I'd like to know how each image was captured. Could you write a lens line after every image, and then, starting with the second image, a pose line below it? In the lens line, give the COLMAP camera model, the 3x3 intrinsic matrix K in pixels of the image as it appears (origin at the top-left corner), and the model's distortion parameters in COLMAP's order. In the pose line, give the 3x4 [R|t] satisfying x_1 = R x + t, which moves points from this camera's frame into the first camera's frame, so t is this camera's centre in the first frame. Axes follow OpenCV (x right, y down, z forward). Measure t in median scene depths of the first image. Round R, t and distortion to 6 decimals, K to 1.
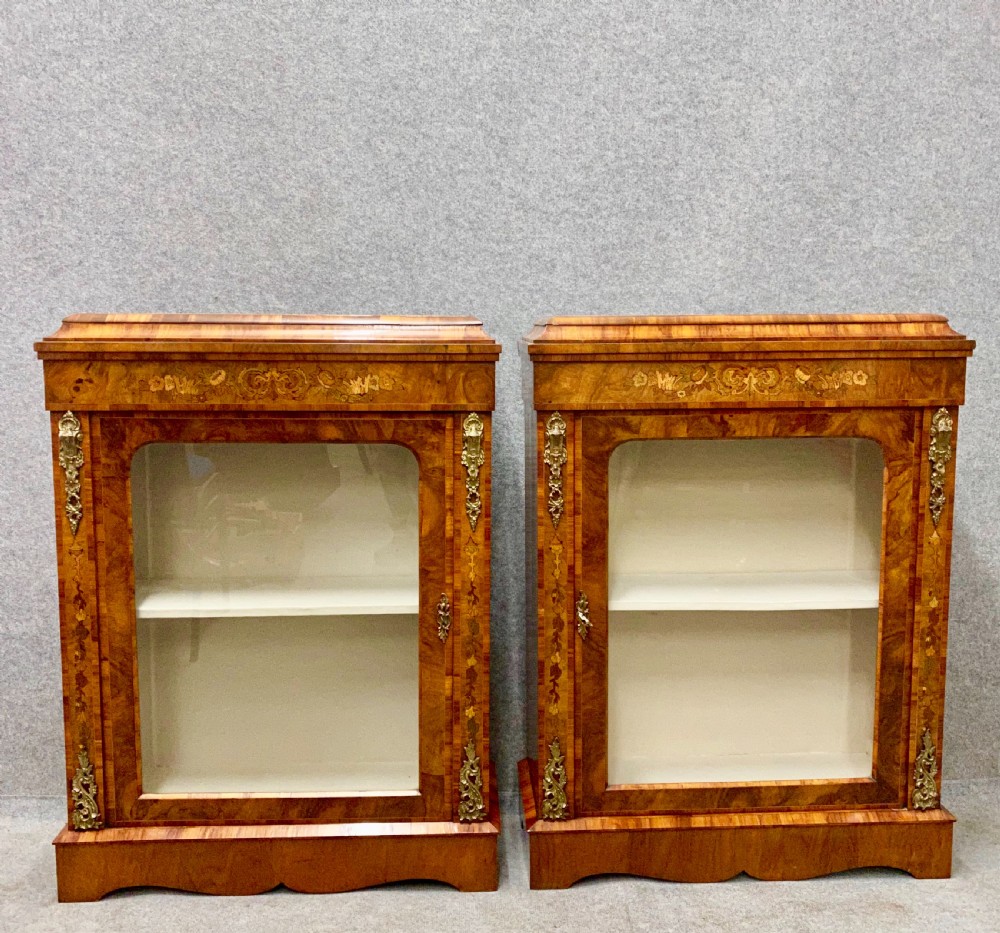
lens RADIAL K [[1098.5, 0, 500.0], [0, 1098.5, 466.5], [0, 0, 1]] dist [0.172060, -0.449393]
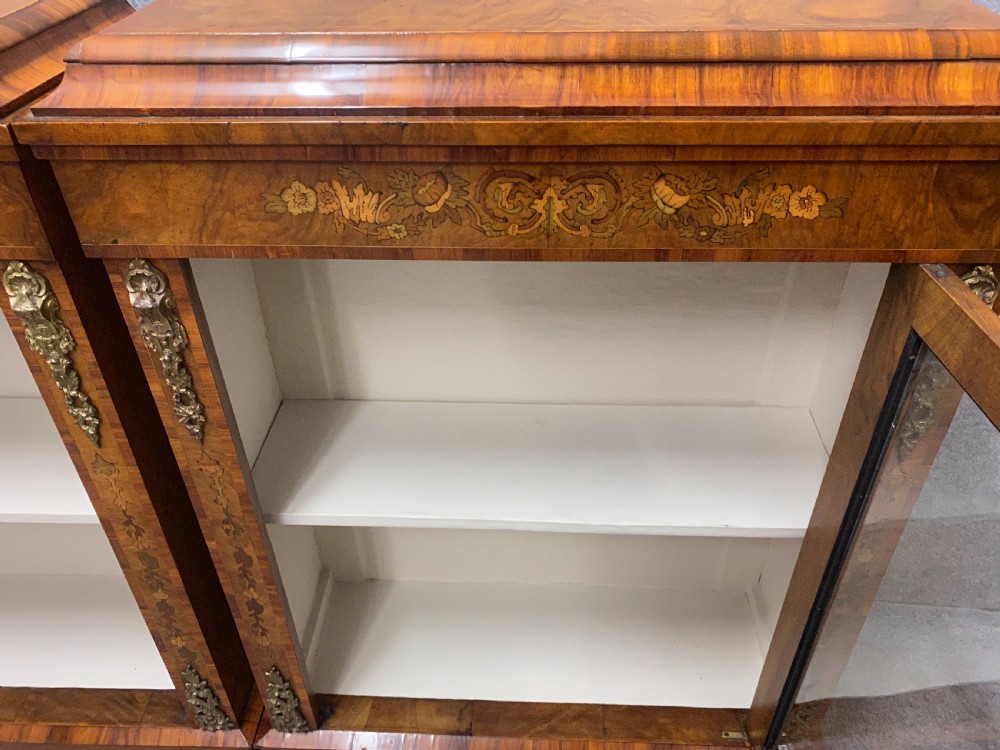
lens RADIAL K [[770.2, 0, 500.0], [0, 770.2, 375.0], [0, 0, 1]] dist [0.031560, -0.036730]
pose [[0.994106, 0.055772, -0.092971, 0.235541], [-0.002655, 0.869801, 0.493395, -0.167910], [0.108383, -0.490240, 0.864823, 0.690877]]
